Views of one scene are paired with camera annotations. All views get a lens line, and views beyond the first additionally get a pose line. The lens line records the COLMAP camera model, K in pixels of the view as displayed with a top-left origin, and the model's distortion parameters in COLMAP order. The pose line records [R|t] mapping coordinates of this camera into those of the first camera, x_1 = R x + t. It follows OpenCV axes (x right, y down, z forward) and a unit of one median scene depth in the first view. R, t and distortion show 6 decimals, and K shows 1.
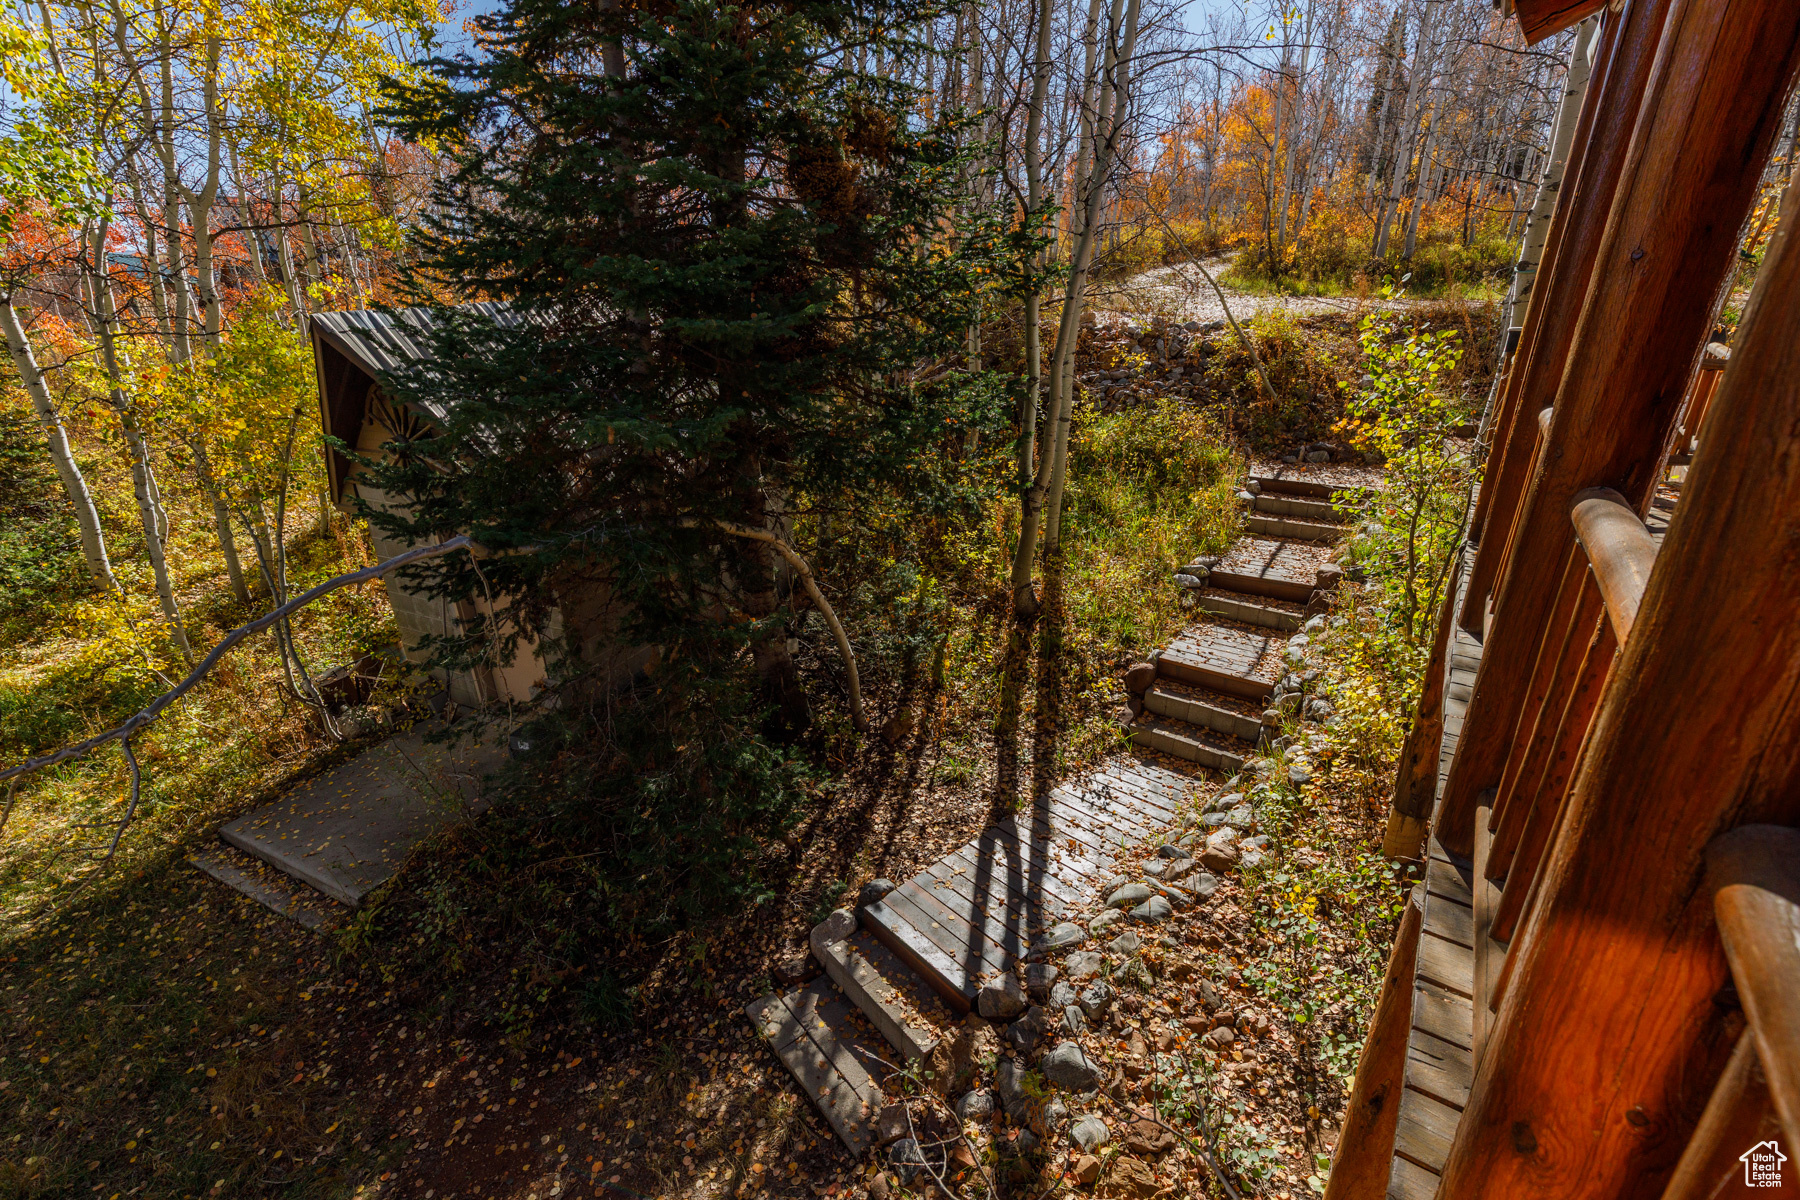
lens RADIAL K [[809.3, 0, 910.4], [0, 809.3, 606.0], [0, 0, 1]] dist [0.007749, -0.000184]
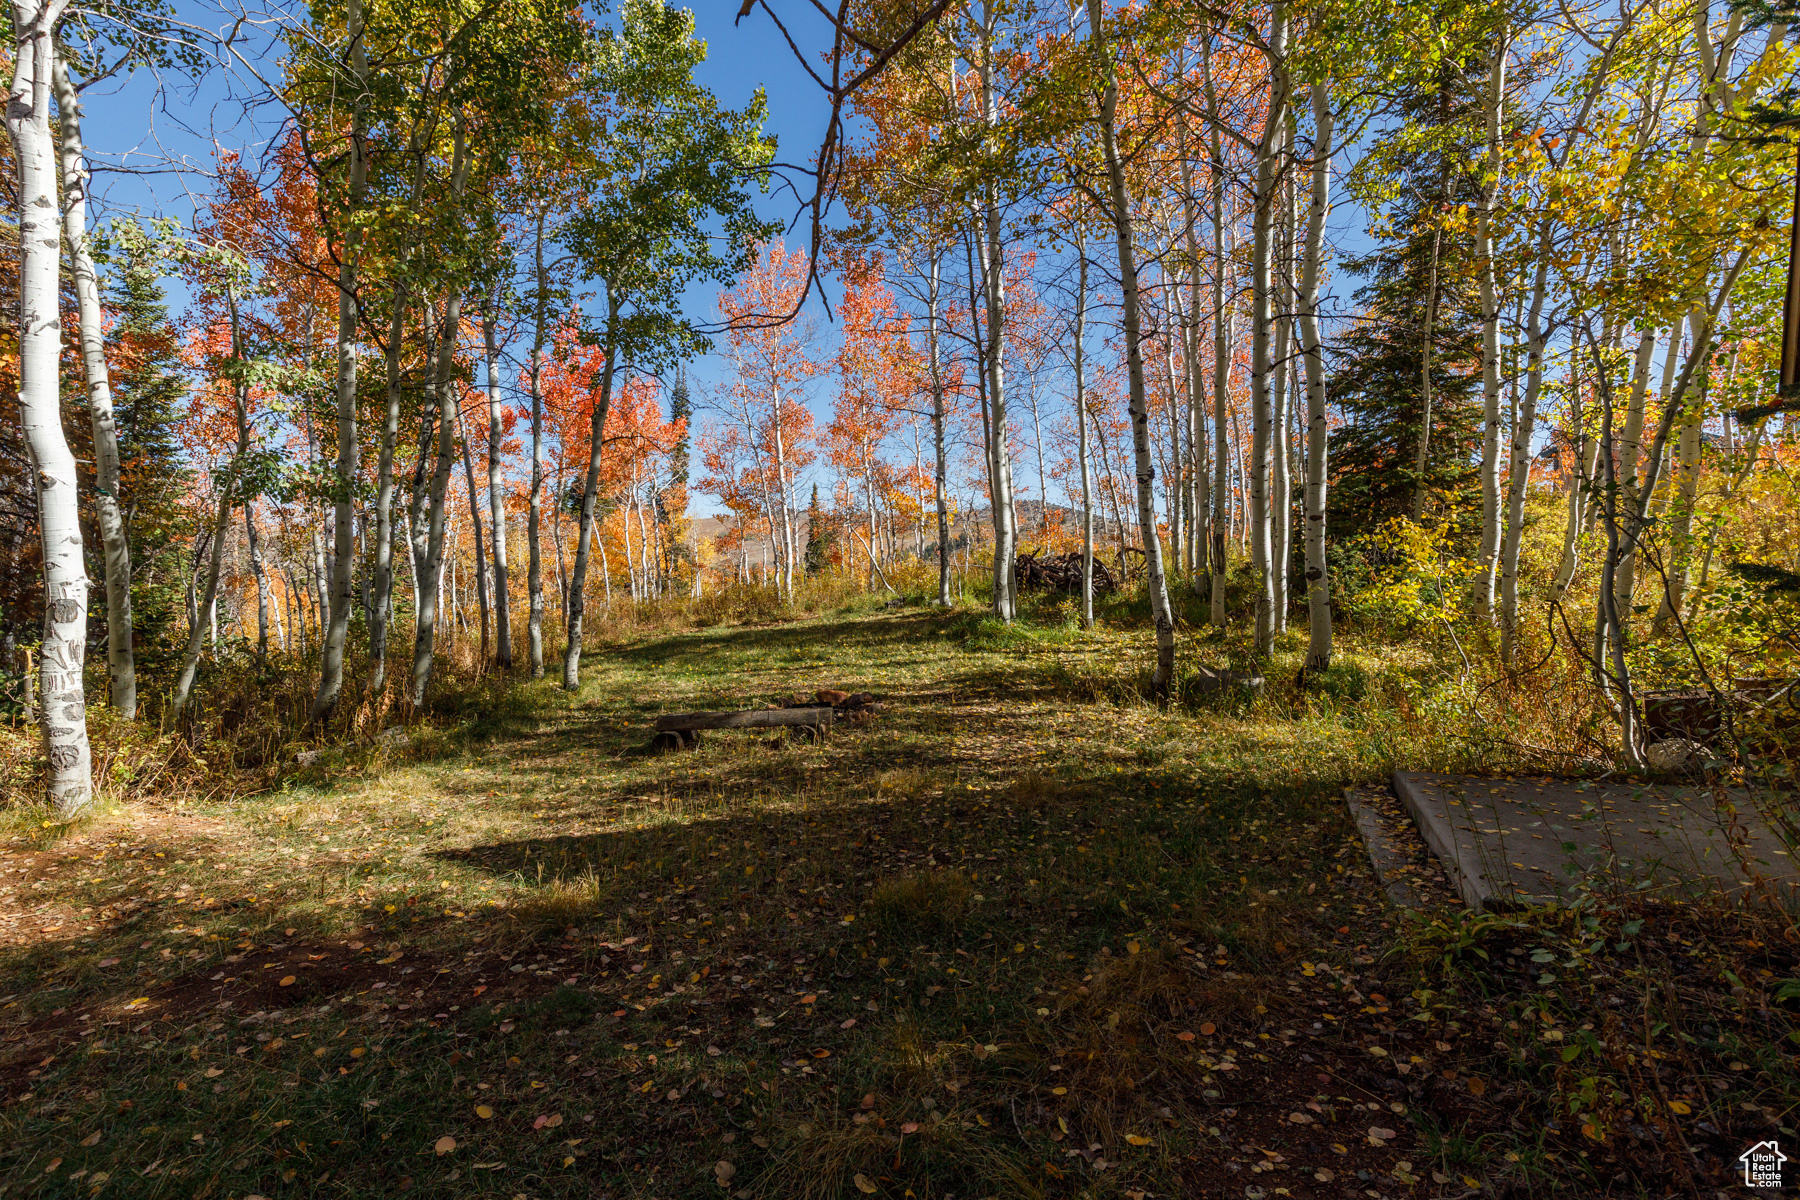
lens RADIAL K [[804.0, 0, 887.9], [0, 804.0, 603.0], [0, 0, 1]] dist [0.003003, -0.000410]
pose [[0.054406, 0.062086, -0.996587, -0.200012], [-0.337212, 0.940571, 0.040187, 0.272693], [0.939855, 0.333875, 0.072109, 0.520485]]
